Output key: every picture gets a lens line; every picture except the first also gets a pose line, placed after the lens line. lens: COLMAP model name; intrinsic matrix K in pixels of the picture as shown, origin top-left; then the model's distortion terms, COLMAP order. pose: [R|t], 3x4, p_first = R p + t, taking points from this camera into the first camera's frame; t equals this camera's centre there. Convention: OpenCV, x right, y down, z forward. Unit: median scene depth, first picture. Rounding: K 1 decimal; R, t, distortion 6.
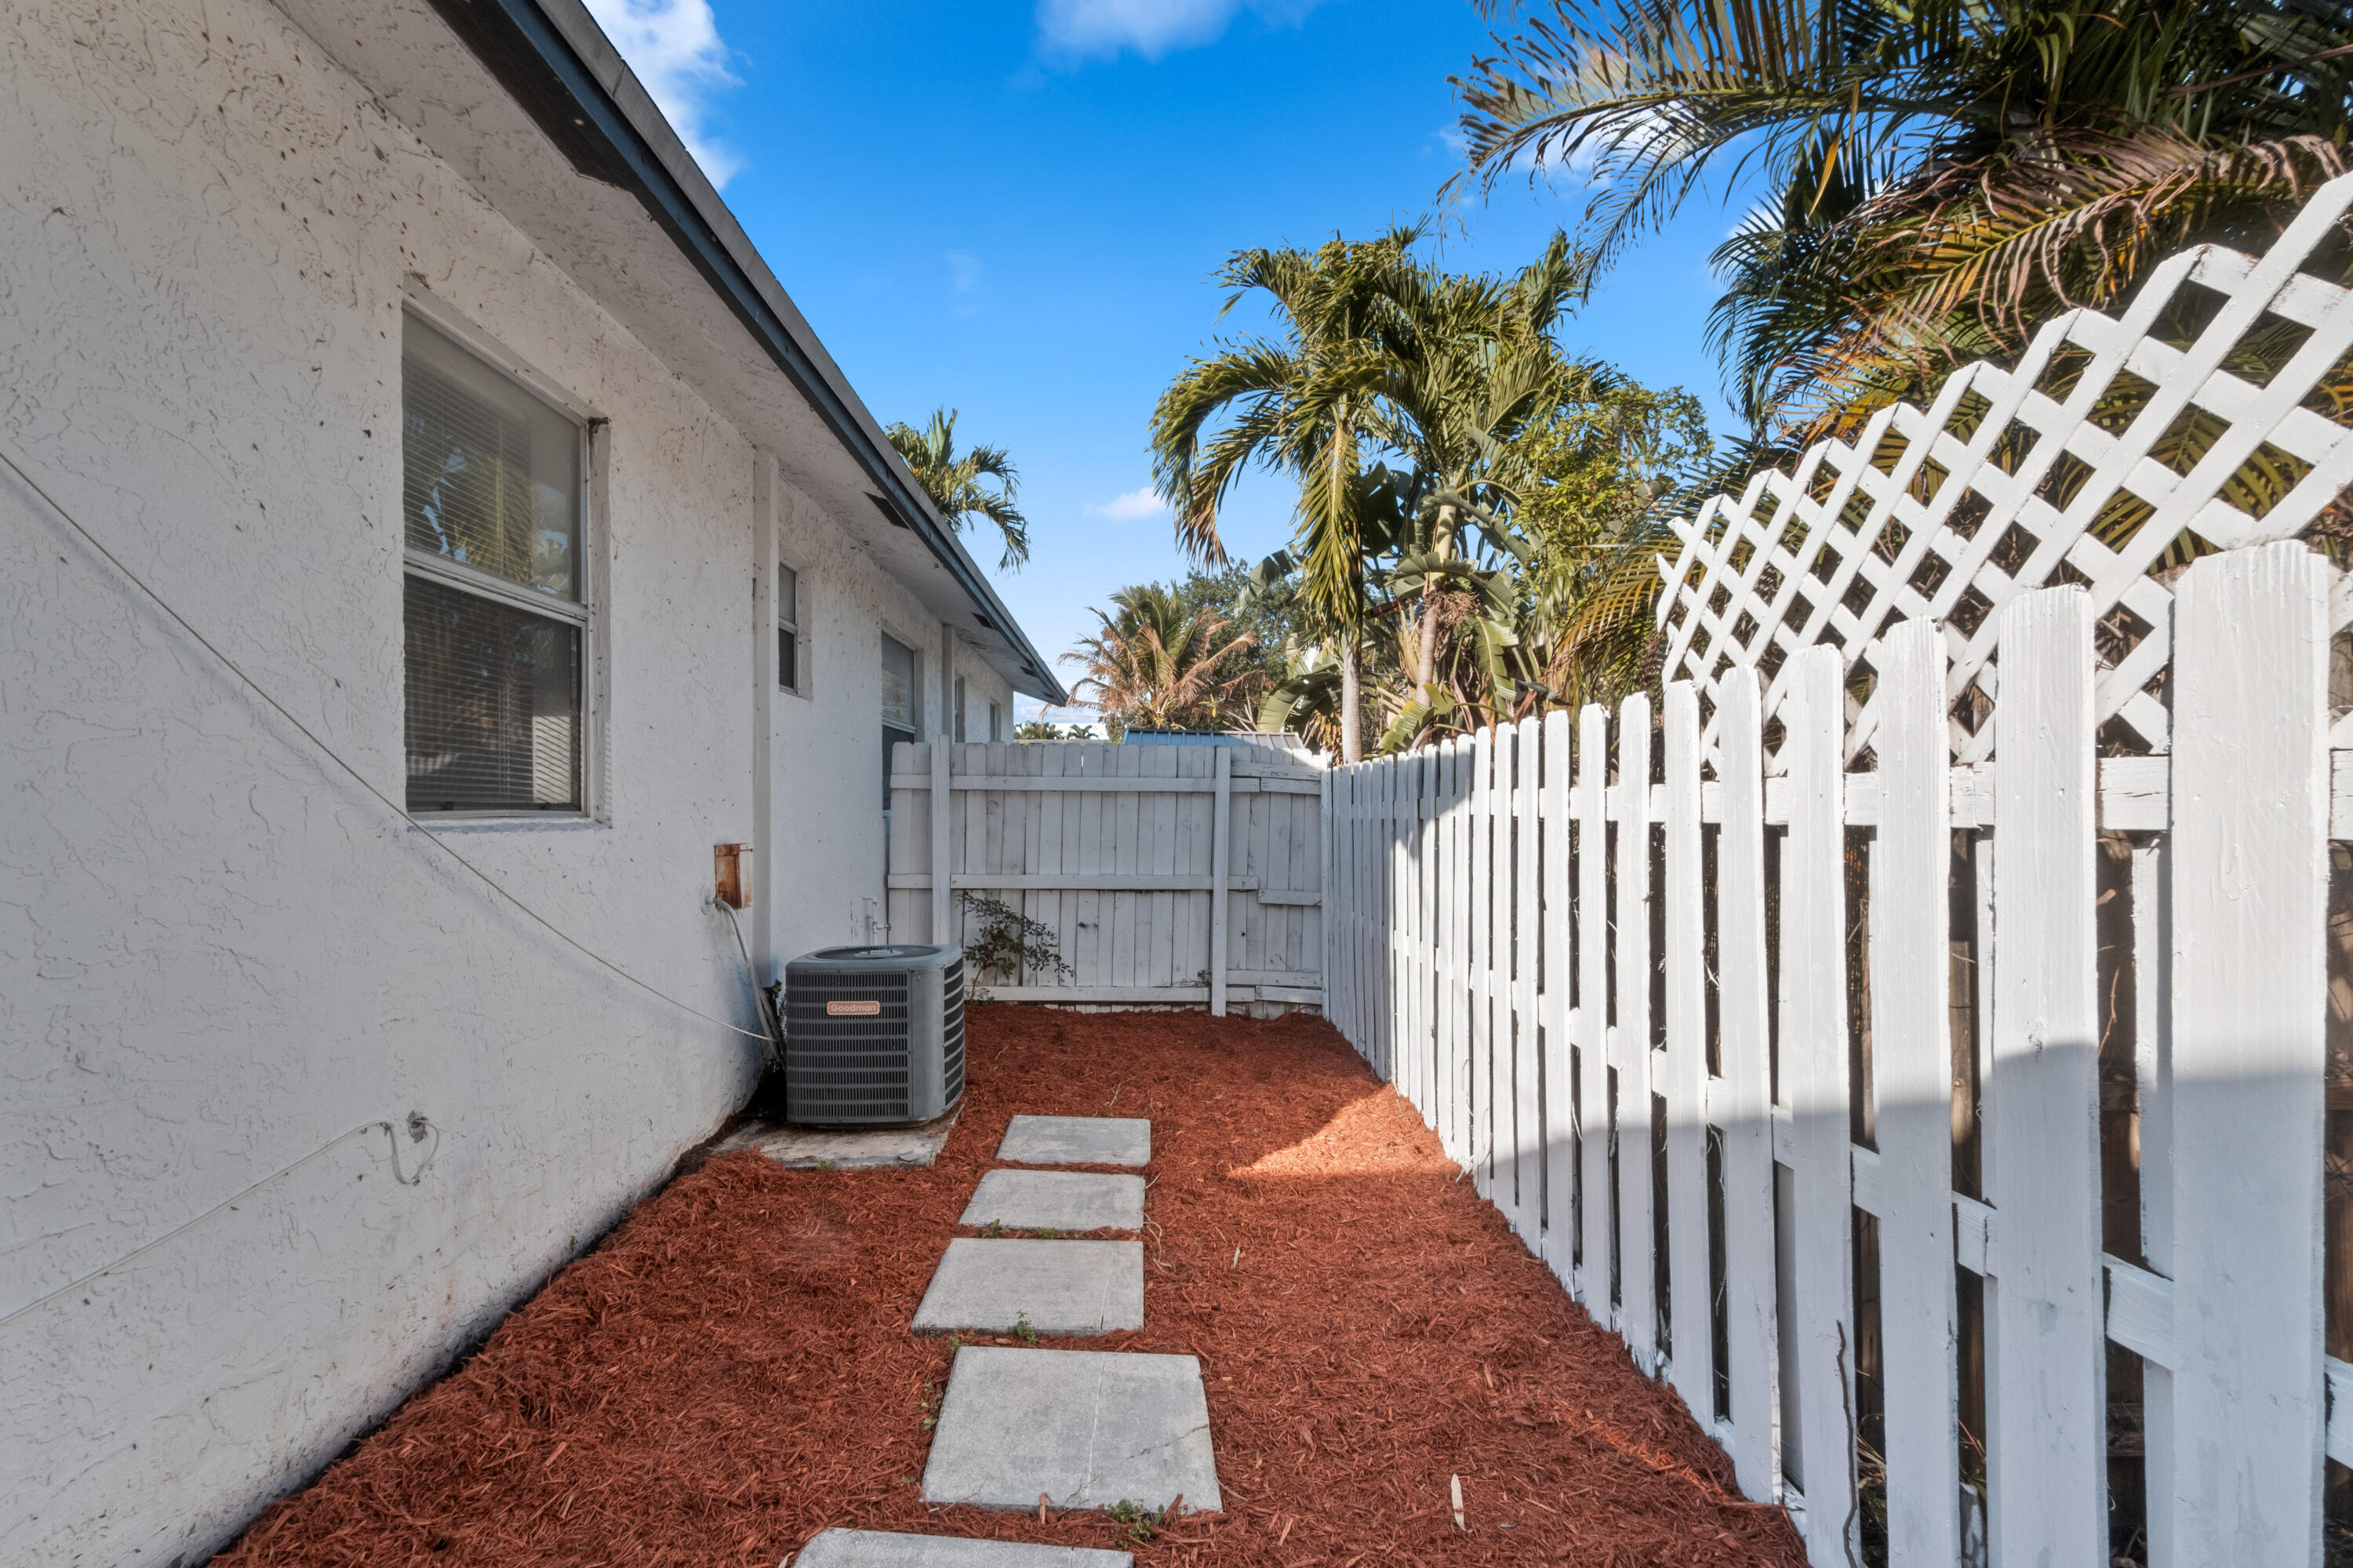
lens RADIAL K [[1090.0, 0, 1188.1], [0, 1090.0, 809.3], [0, 0, 1]] dist [-0.003119, 0.001390]
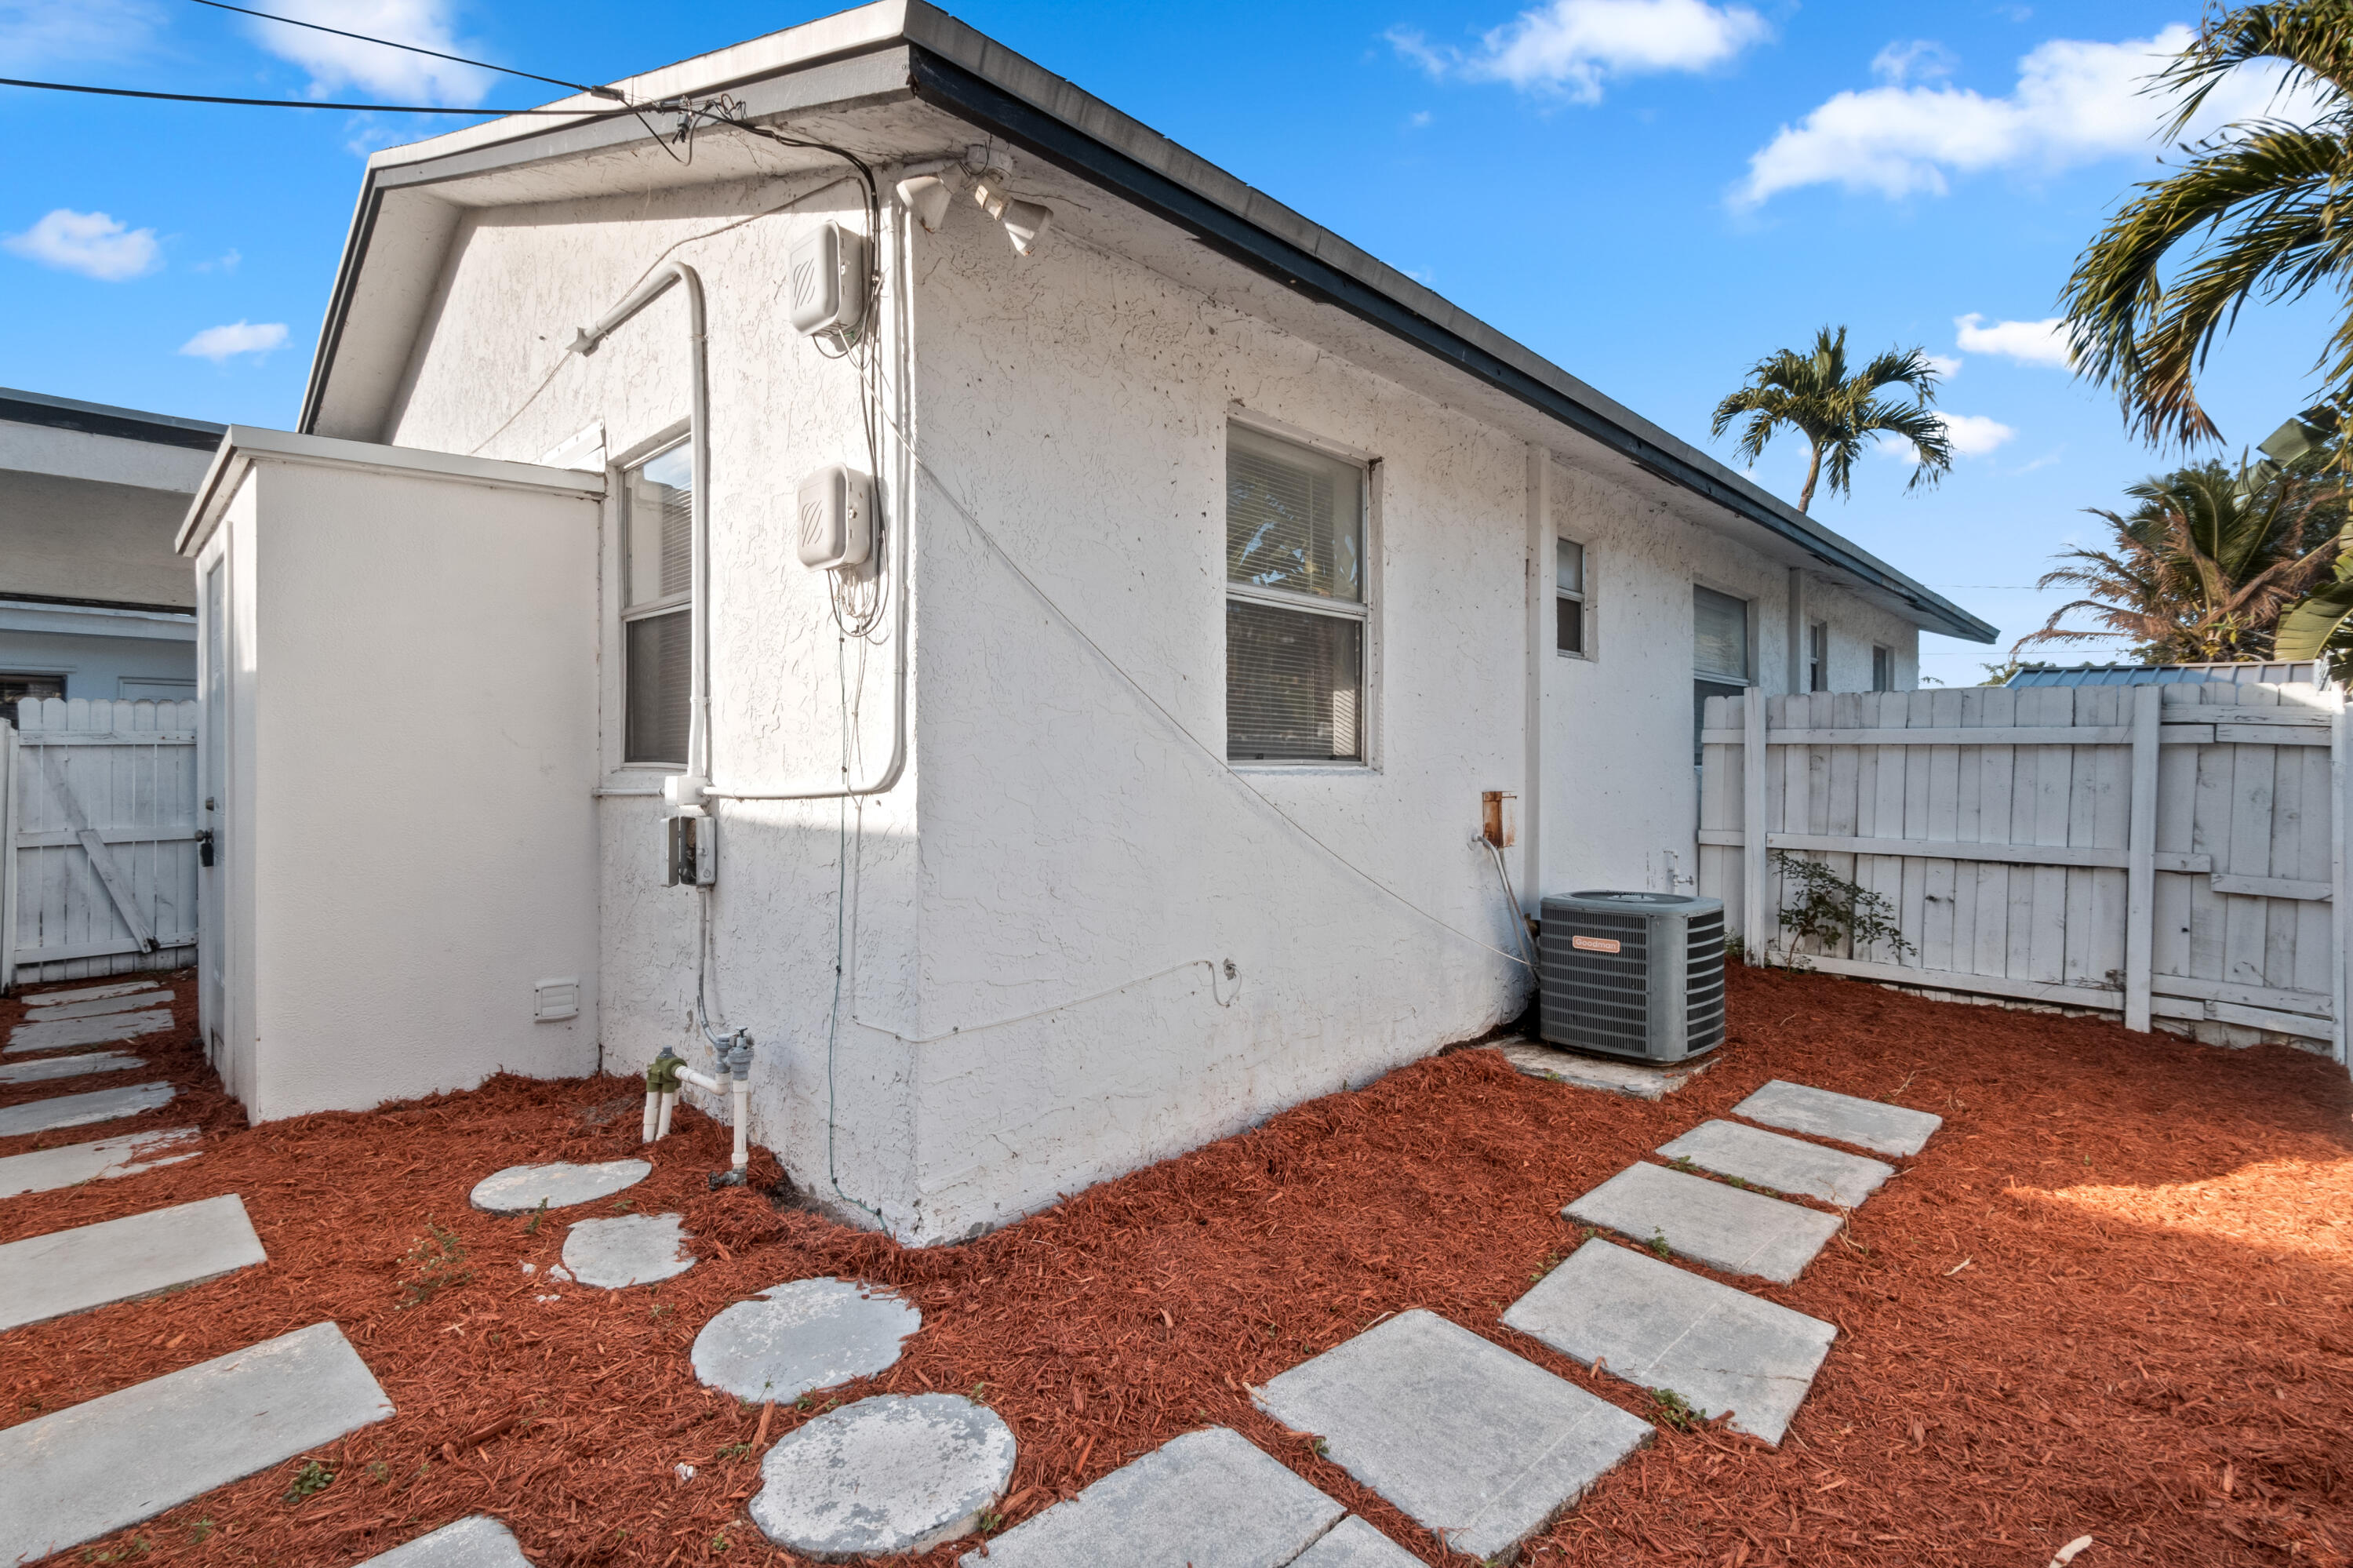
lens RADIAL K [[1090.0, 0, 1187.9], [0, 1090.0, 764.4], [0, 0, 1]] dist [-0.003119, 0.001390]
pose [[0.700137, 0.003943, -0.713998, 0.288232], [-0.006099, 0.999981, -0.000459, 0.008893], [0.713982, 0.004676, 0.700148, -0.084144]]
